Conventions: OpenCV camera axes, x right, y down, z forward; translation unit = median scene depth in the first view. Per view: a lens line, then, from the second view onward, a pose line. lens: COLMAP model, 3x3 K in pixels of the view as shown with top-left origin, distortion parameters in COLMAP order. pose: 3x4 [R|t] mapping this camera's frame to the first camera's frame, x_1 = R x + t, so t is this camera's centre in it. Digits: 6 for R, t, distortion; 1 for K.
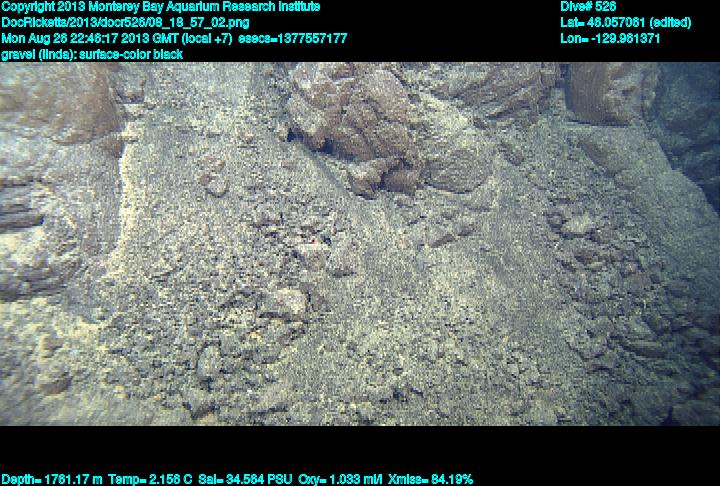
lens RADIAL K [[378.7, 0, 360.0], [0, 378.7, 243.0], [0, 0, 1]] dist [-0.026089, 0.060815]
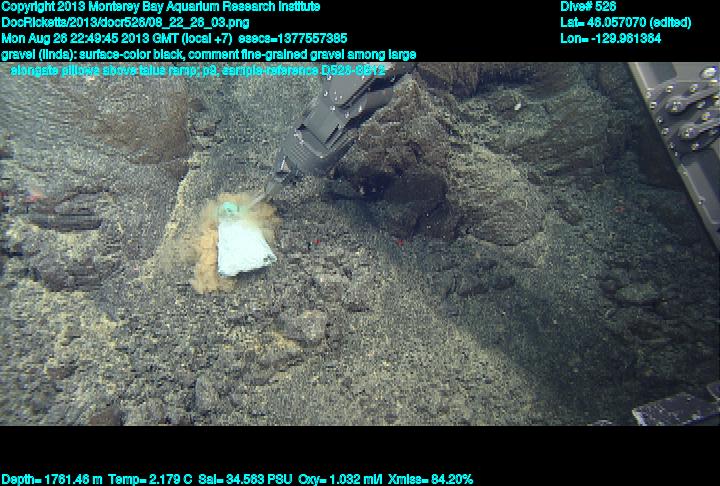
lens RADIAL K [[378.7, 0, 360.0], [0, 378.7, 243.0], [0, 0, 1]] dist [-0.026089, 0.060815]
pose [[0.980329, 0.103826, -0.167856, 0.101541], [-0.125831, 0.983985, -0.126255, 0.035907], [0.152060, 0.144893, 0.977693, 0.030972]]
